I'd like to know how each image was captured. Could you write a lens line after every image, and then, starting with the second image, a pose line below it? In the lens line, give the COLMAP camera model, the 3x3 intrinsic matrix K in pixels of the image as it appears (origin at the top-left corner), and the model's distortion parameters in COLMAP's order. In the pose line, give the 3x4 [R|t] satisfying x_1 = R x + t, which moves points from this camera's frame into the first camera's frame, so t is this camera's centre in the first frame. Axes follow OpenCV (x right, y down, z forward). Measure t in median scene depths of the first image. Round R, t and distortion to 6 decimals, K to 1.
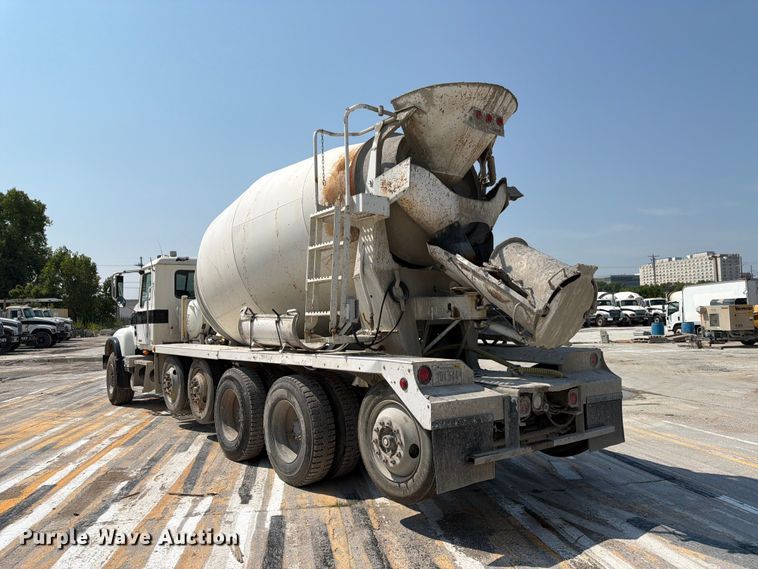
lens RADIAL K [[526.4, 0, 379.0], [0, 526.4, 284.5], [0, 0, 1]] dist [0.058041, -0.069805]
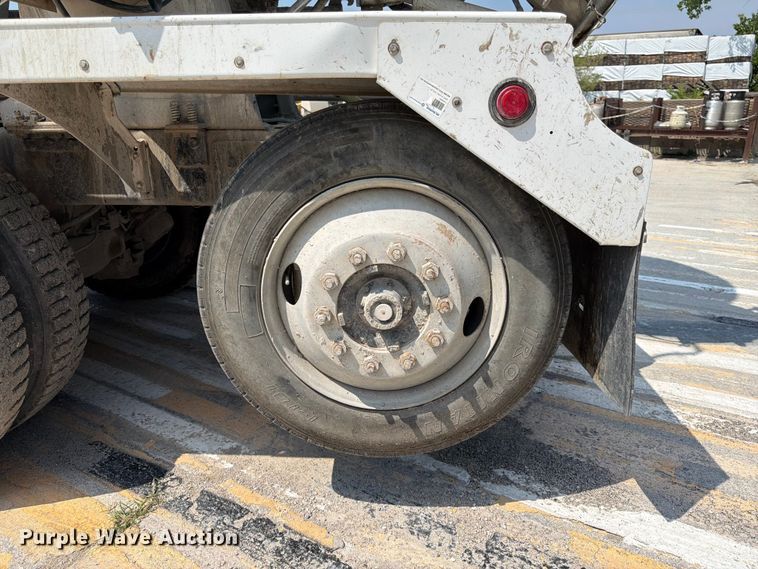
lens RADIAL K [[526.4, 0, 379.0], [0, 526.4, 284.5], [0, 0, 1]] dist [0.058041, -0.069805]
pose [[0.655142, -0.218026, 0.723362, -0.144186], [-0.060435, 0.939263, 0.337835, 0.125670], [-0.753084, -0.265046, 0.602175, 0.578533]]
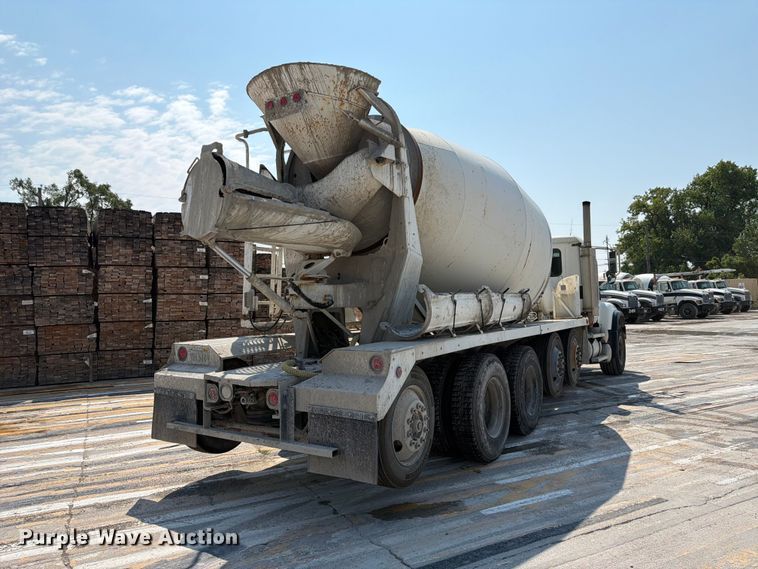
lens RADIAL K [[526.4, 0, 379.0], [0, 526.4, 284.5], [0, 0, 1]] dist [0.058041, -0.069805]
pose [[0.311545, -0.030259, -0.949749, 0.981956], [0.085876, 0.996299, -0.003573, 0.030991], [0.946343, -0.080447, 0.312991, 0.701707]]
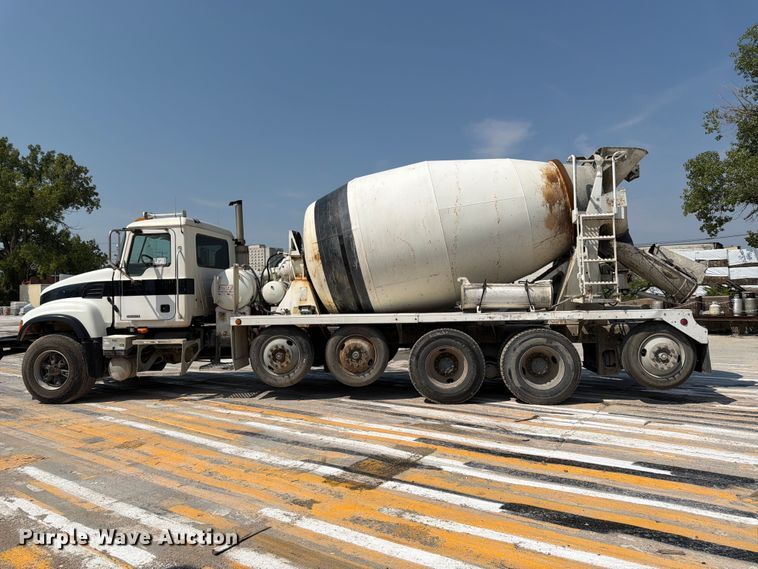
lens RADIAL K [[526.4, 0, 379.0], [0, 526.4, 284.5], [0, 0, 1]] dist [0.058041, -0.069805]
pose [[0.709147, 0.022309, 0.704708, -1.328871], [-0.043431, 0.998983, 0.012080, 0.055754], [-0.703722, -0.039173, 0.709395, 0.298953]]
